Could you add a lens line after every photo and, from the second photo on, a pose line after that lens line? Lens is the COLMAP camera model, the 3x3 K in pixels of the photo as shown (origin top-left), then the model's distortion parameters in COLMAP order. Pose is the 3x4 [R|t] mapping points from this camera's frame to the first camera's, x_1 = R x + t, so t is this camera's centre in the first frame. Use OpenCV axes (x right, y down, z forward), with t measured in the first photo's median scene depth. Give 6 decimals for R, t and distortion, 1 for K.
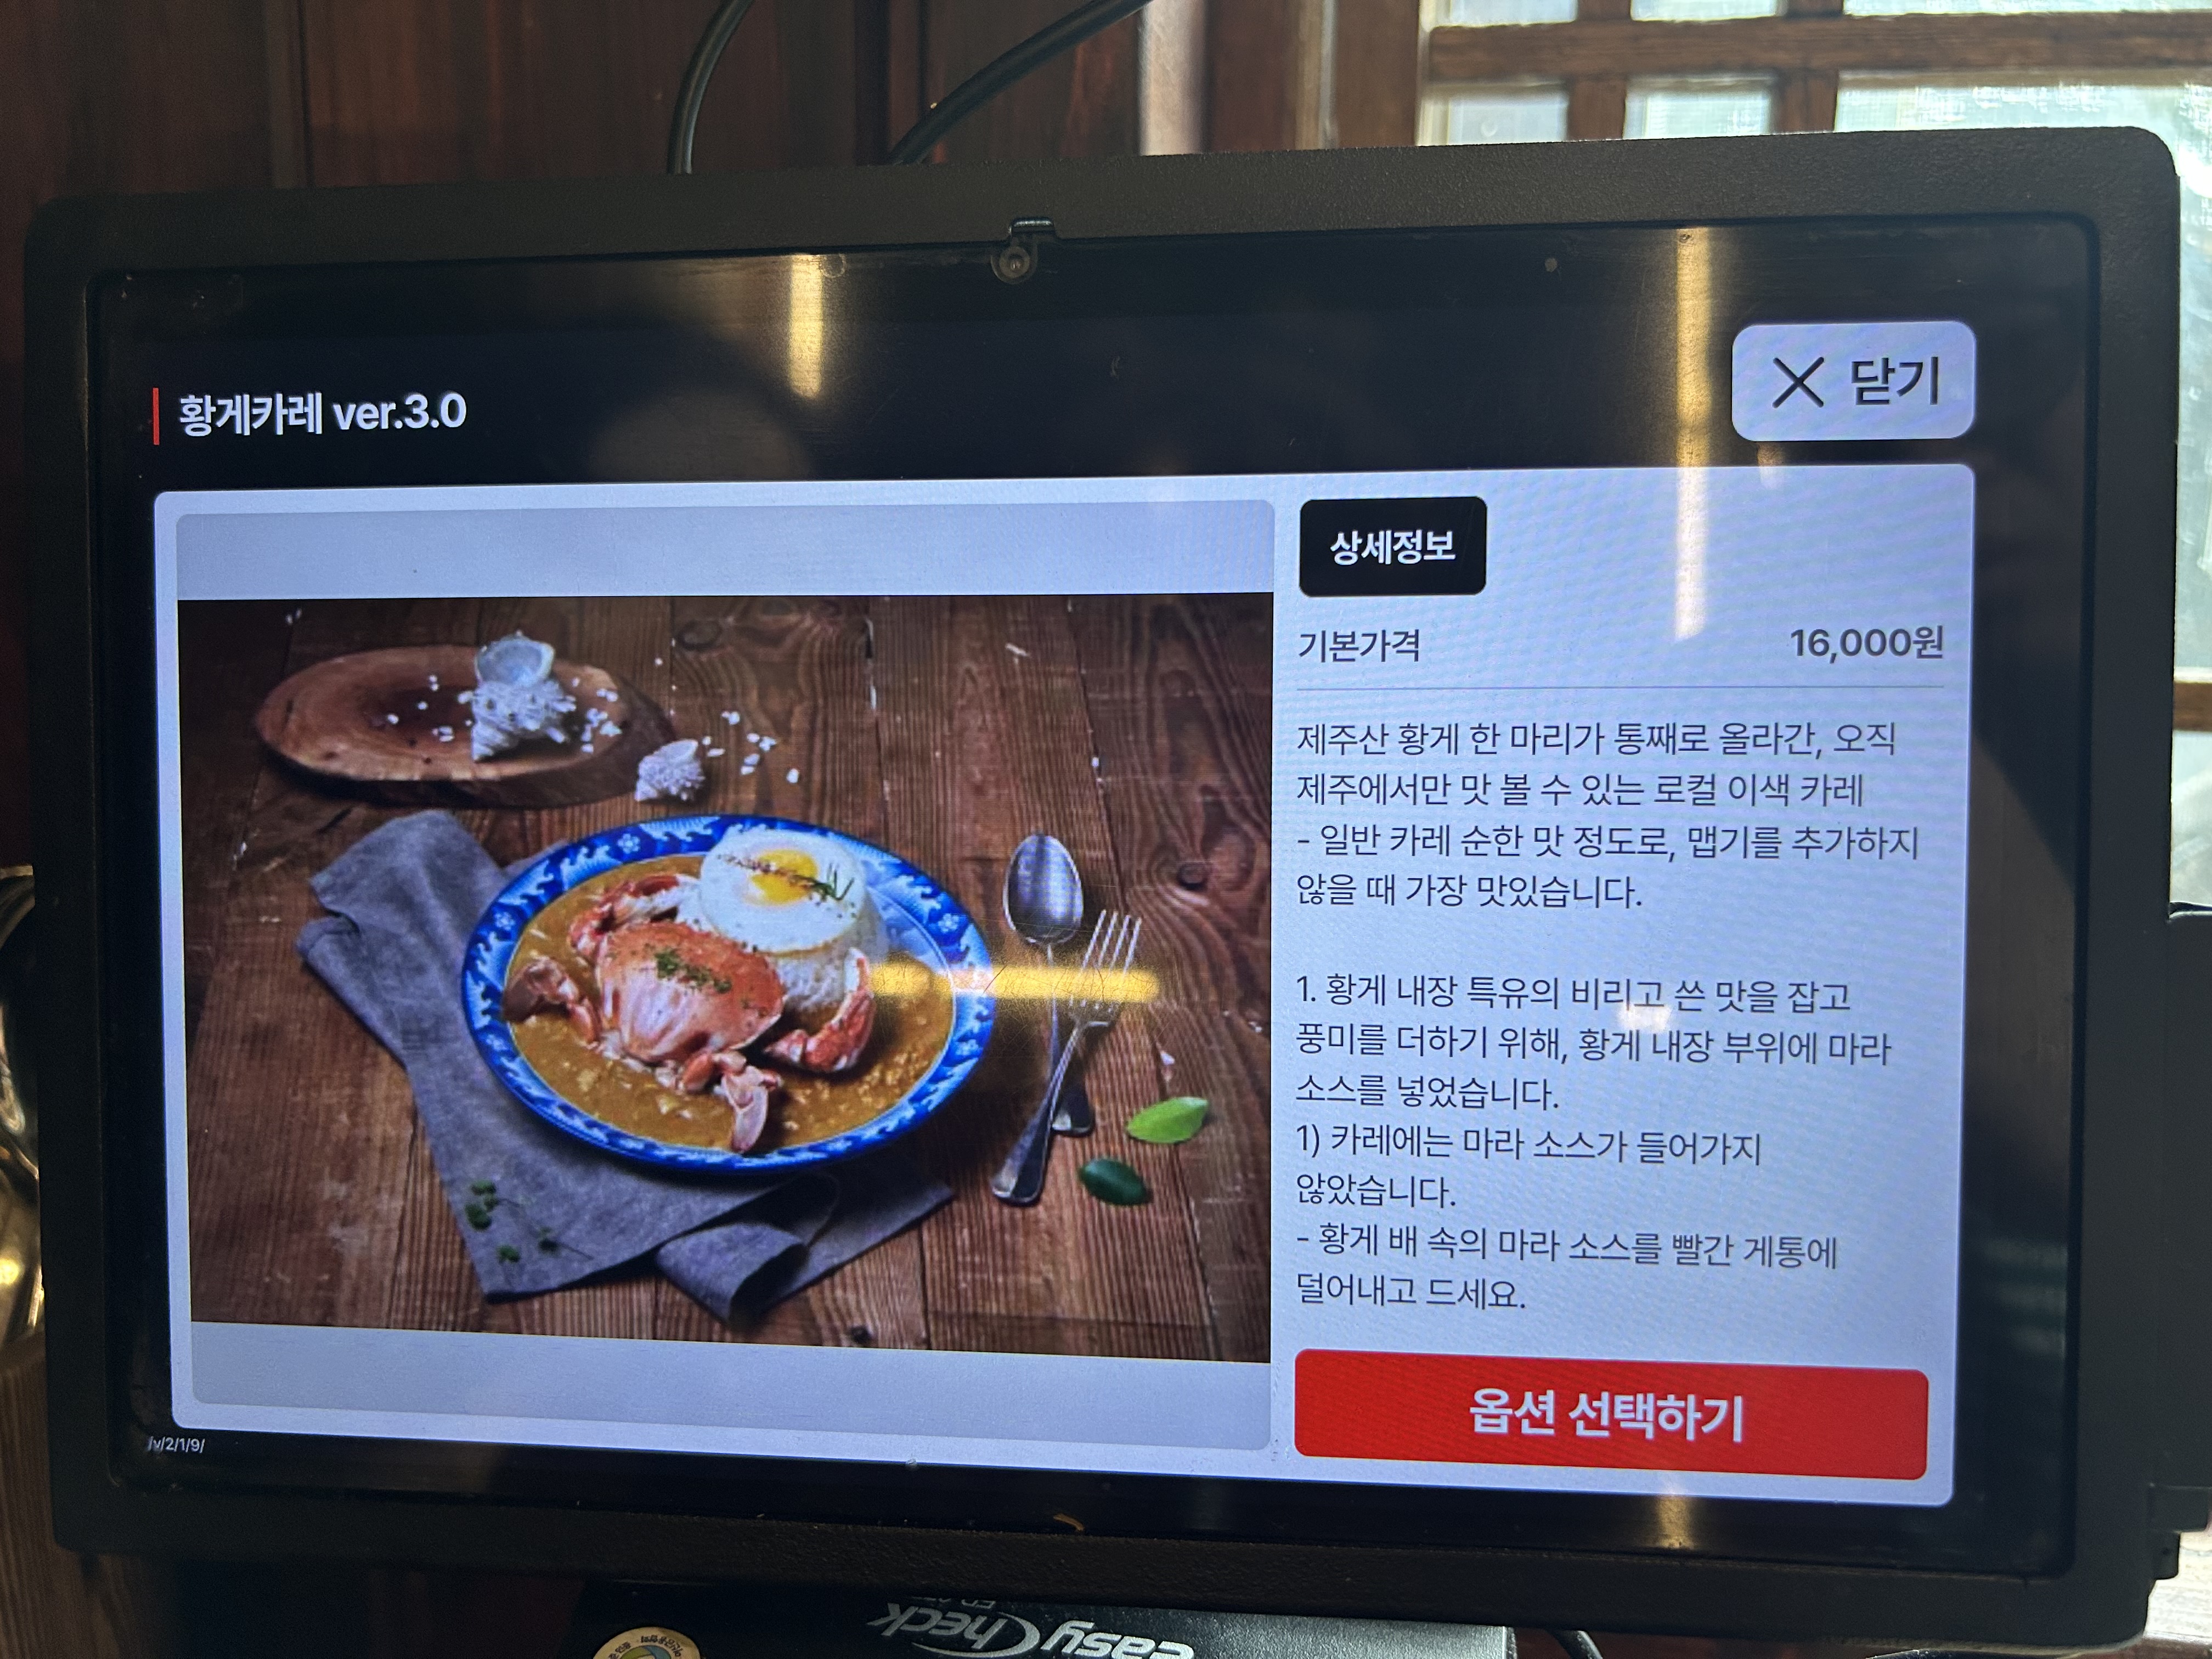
lens RADIAL K [[1682.8, 0, 1110.5], [0, 1682.8, 822.3], [0, 0, 1]] dist [-0.004354, -0.027136]
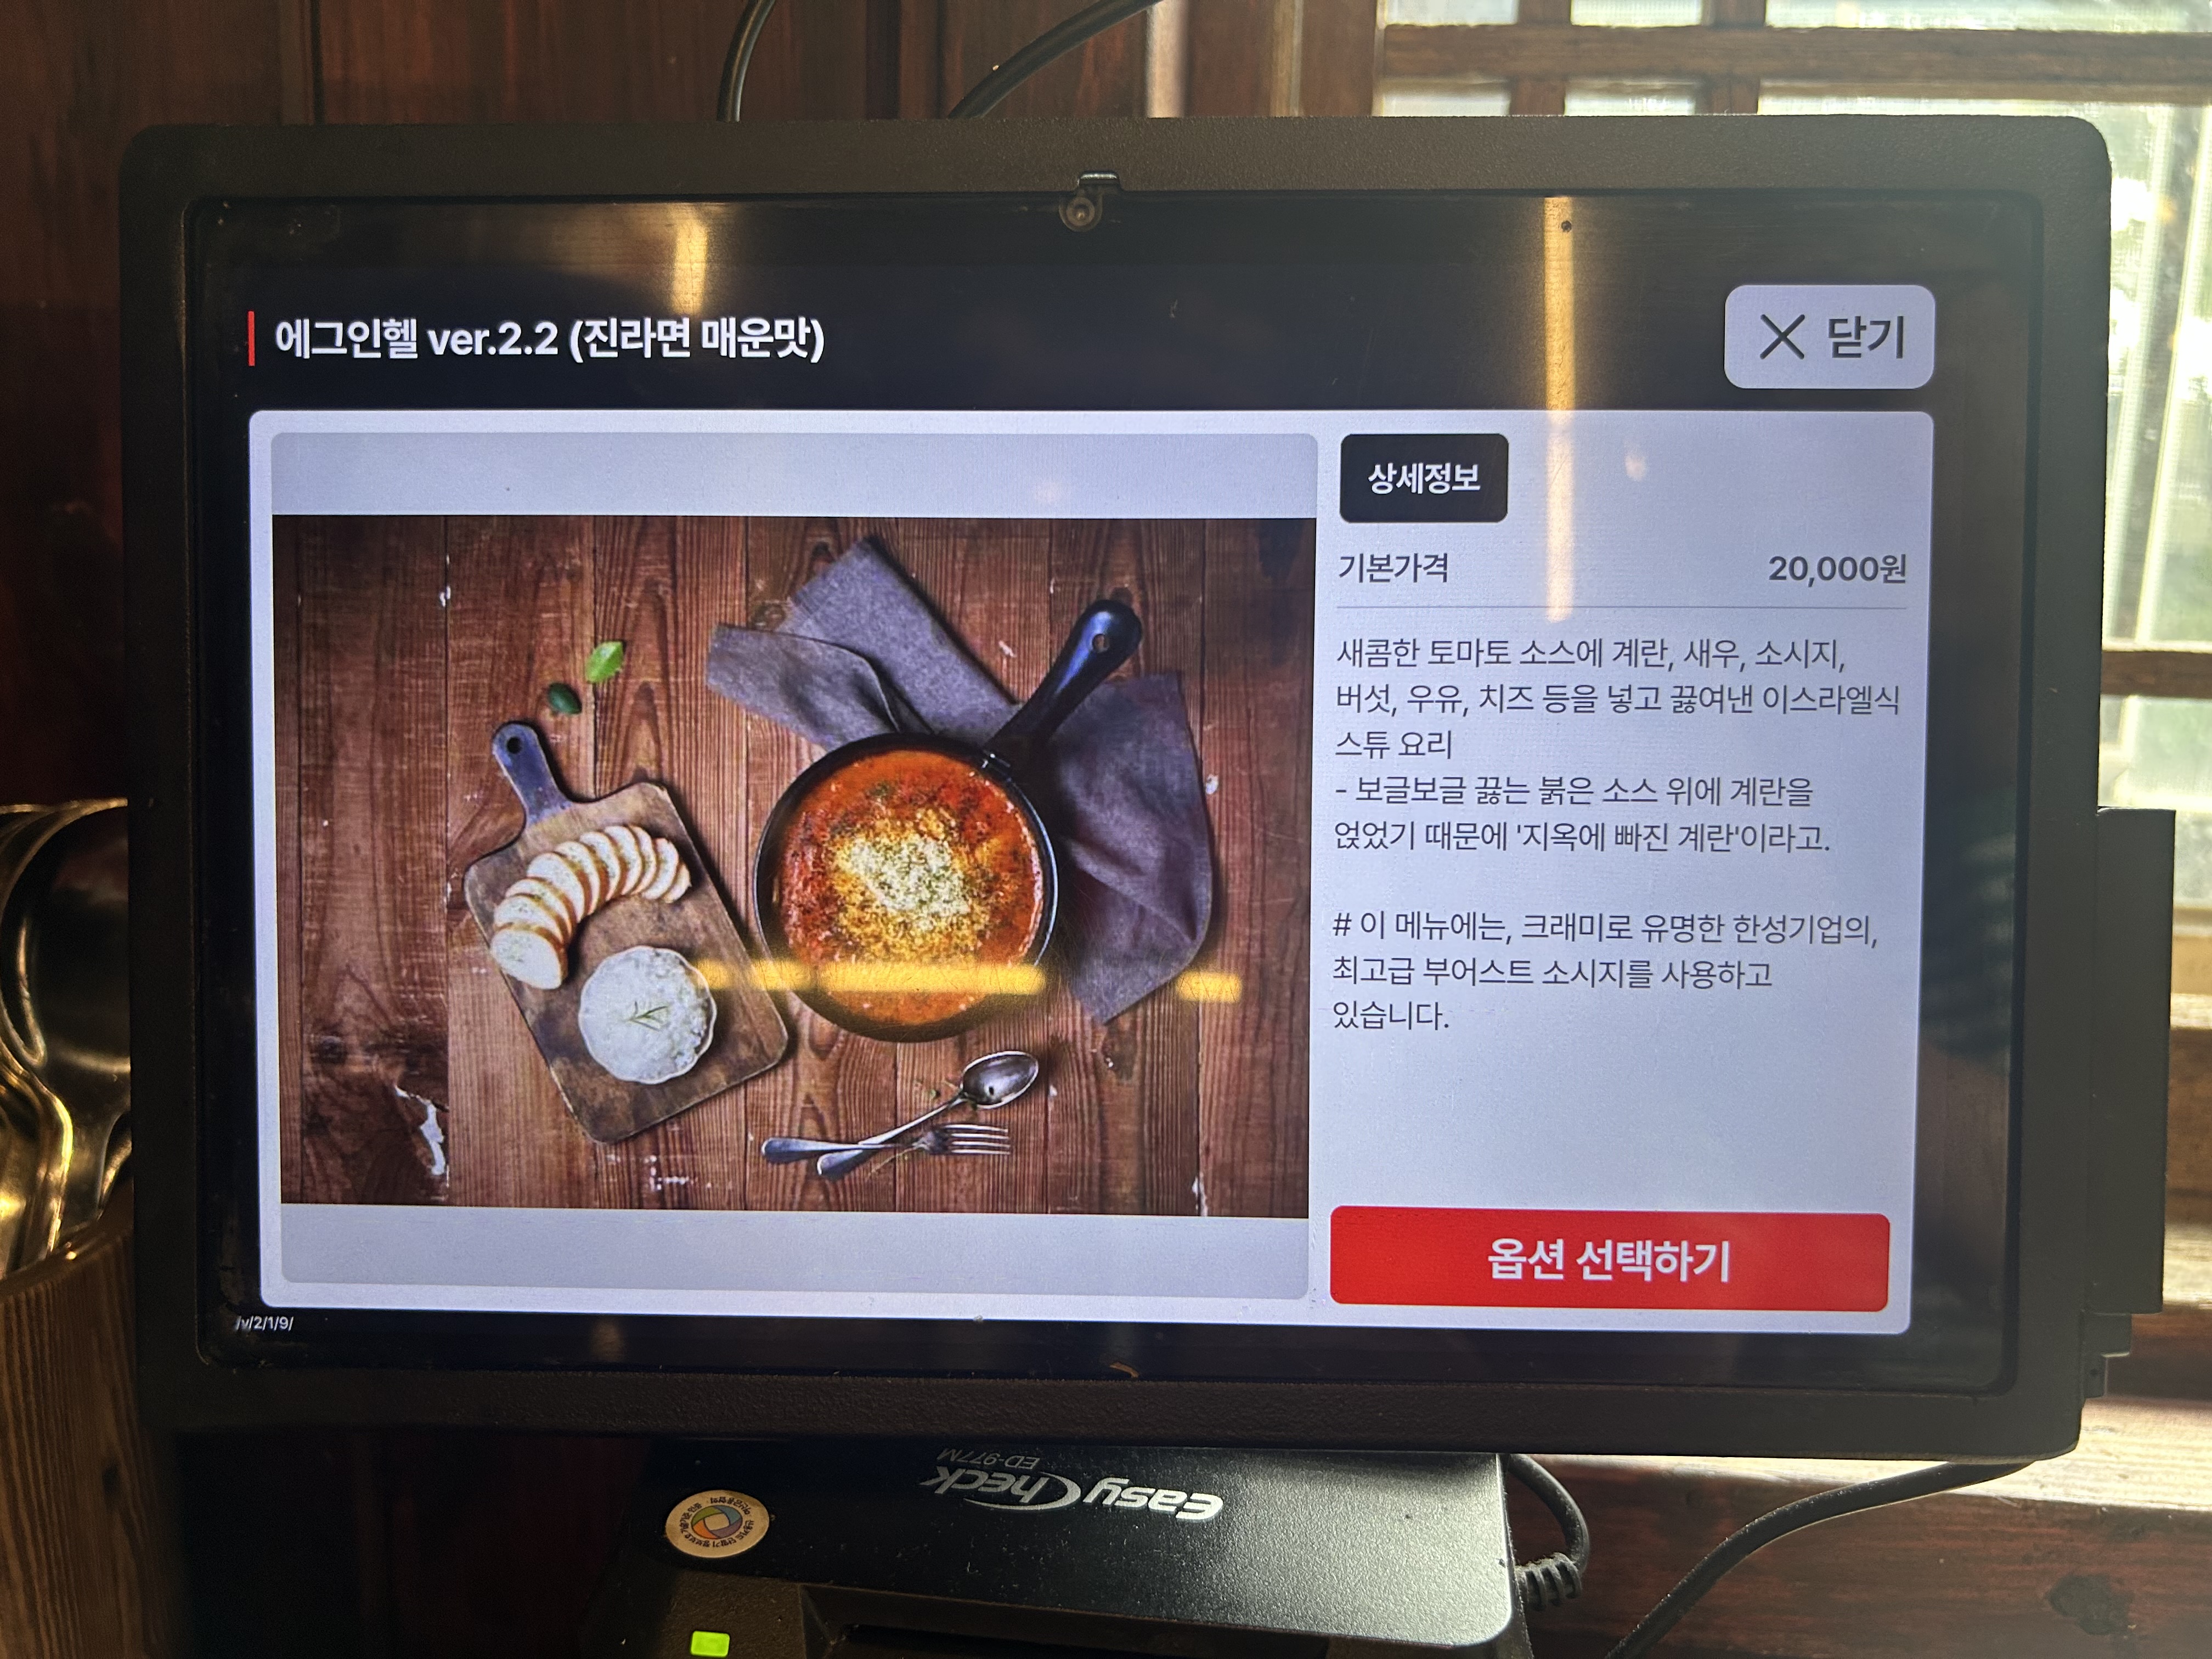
lens RADIAL K [[1682.8, 0, 1096.2], [0, 1682.8, 833.2], [0, 0, 1]] dist [-0.004354, -0.027136]
pose [[0.997458, 0.002115, 0.071228, -0.119429], [-0.002291, 0.999995, 0.002390, 0.064231], [-0.071222, -0.002547, 0.997457, -0.084764]]
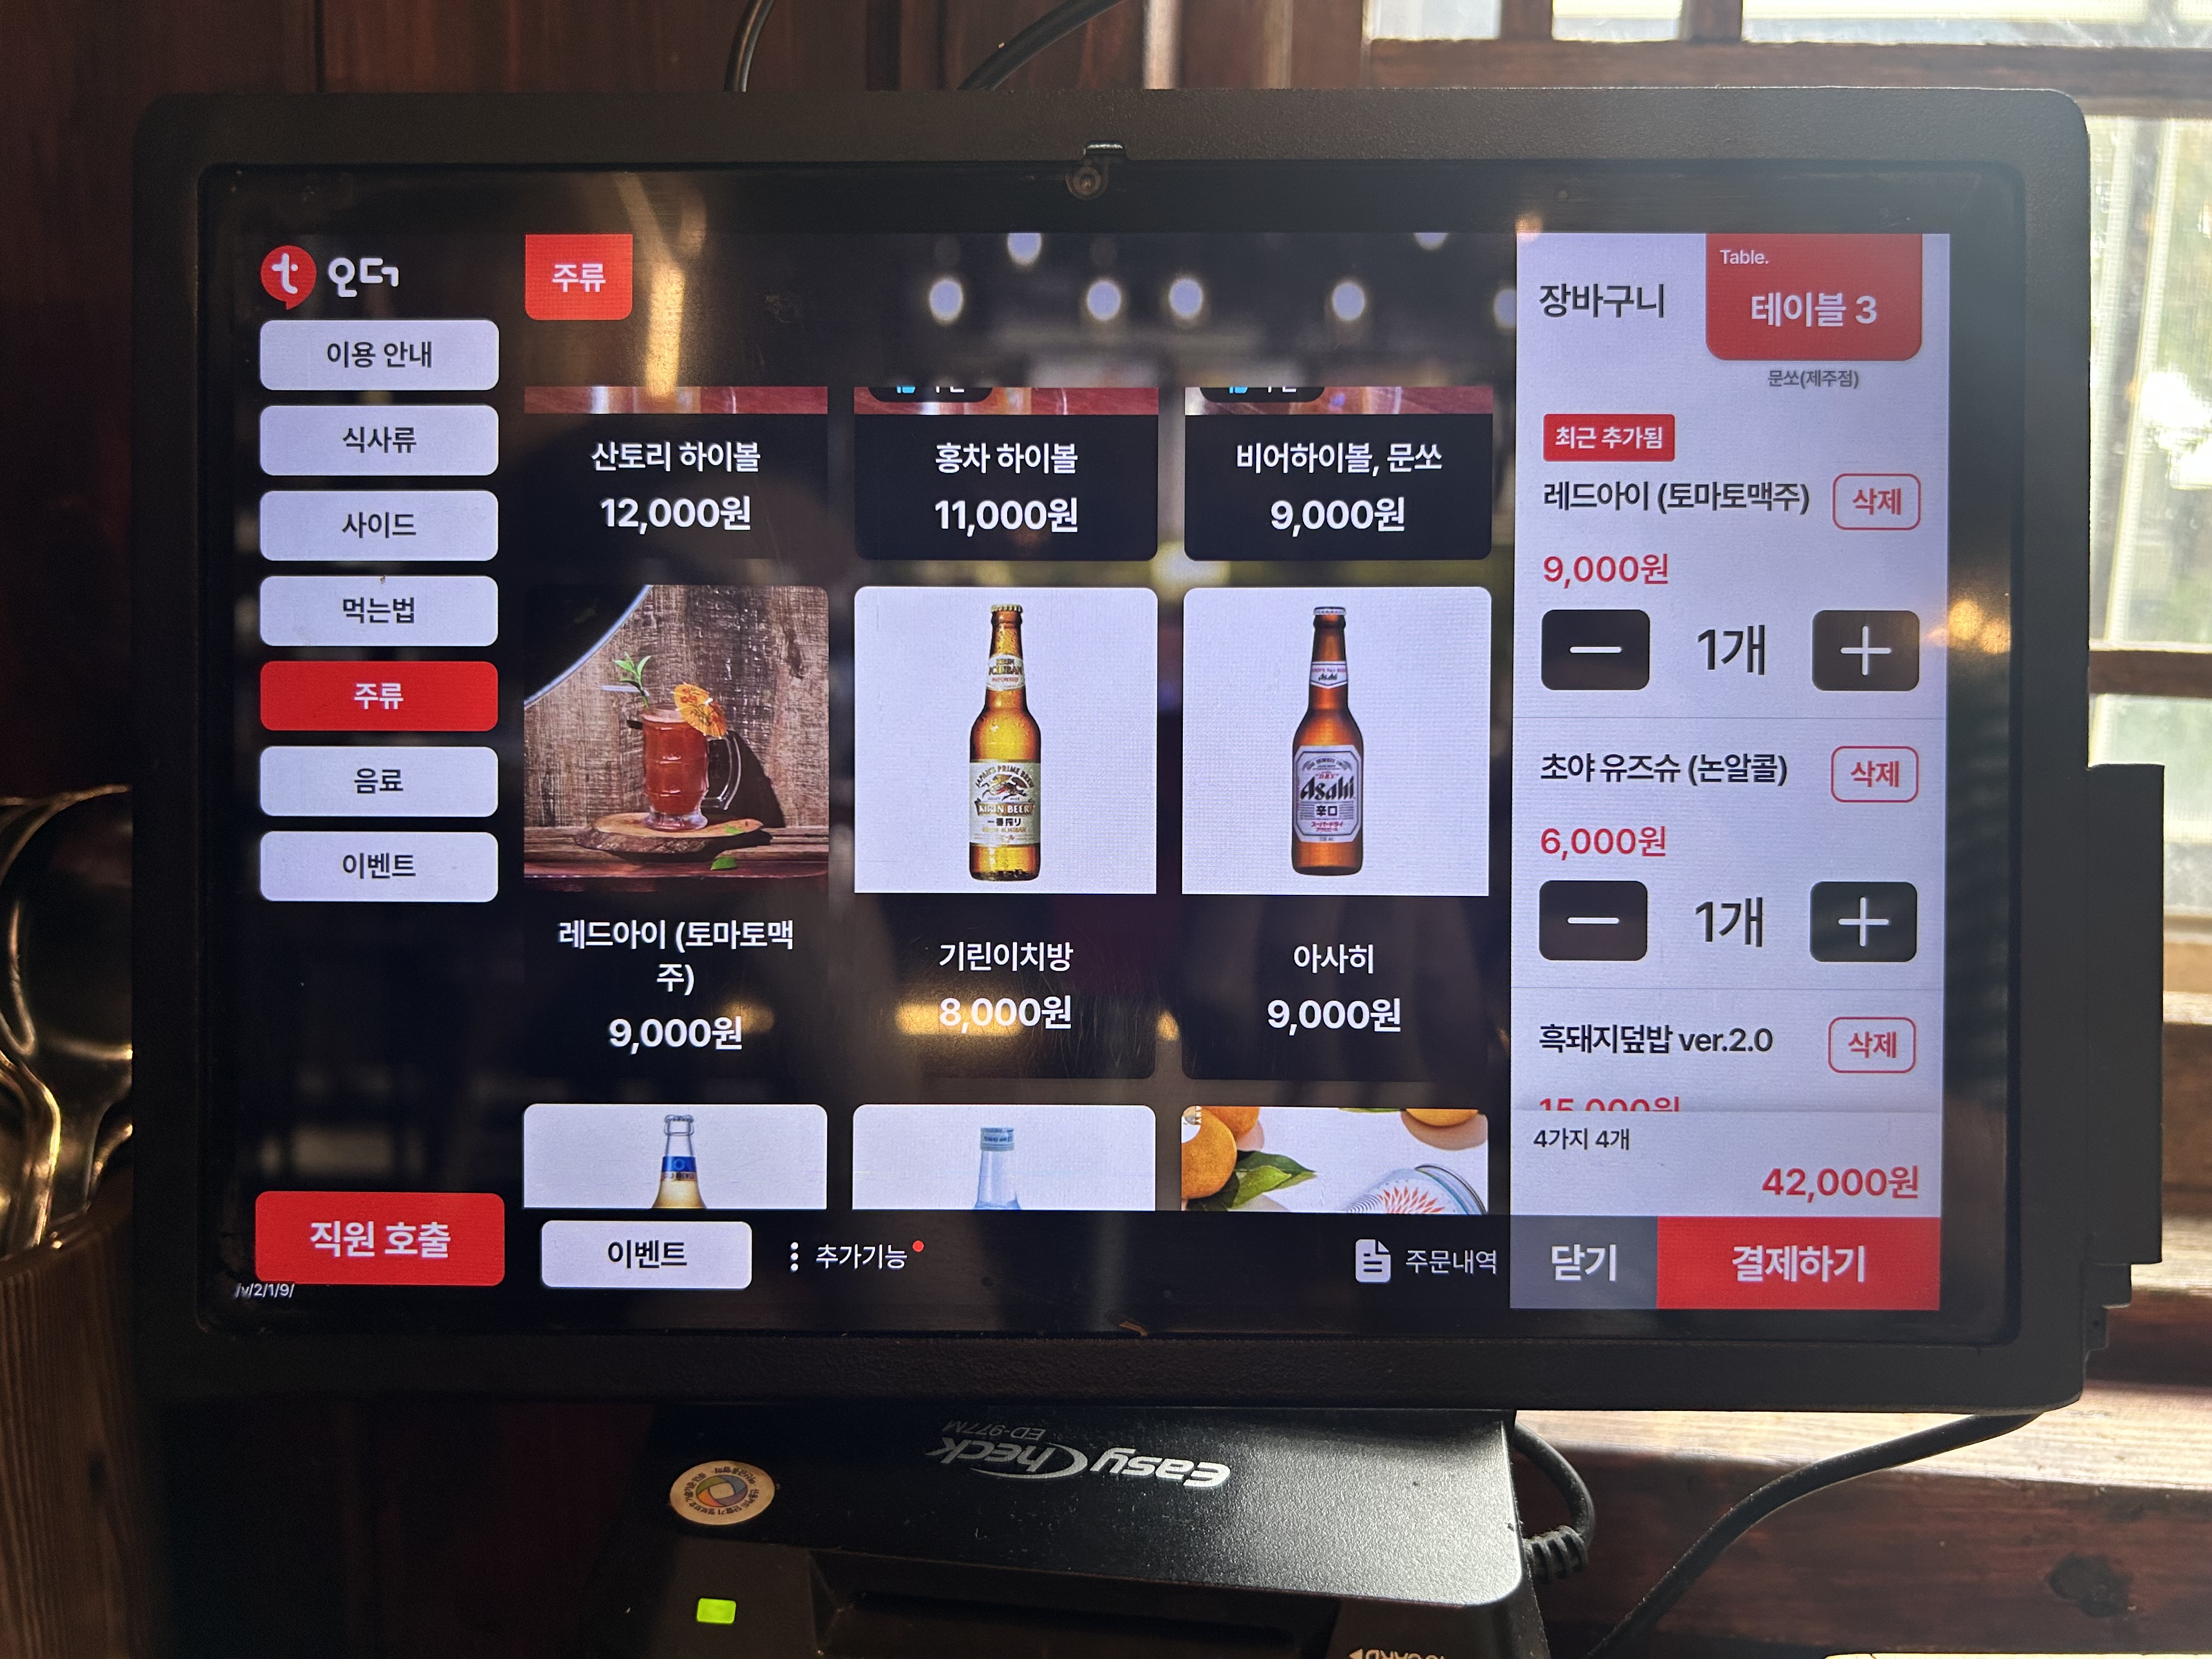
lens RADIAL K [[1682.8, 0, 1103.1], [0, 1682.8, 832.8], [0, 0, 1]] dist [-0.004354, -0.027136]
pose [[0.996092, 0.001222, 0.088314, -0.138473], [0.001135, 0.999645, -0.026634, 0.121520], [-0.088315, 0.026630, 0.995737, -0.089965]]
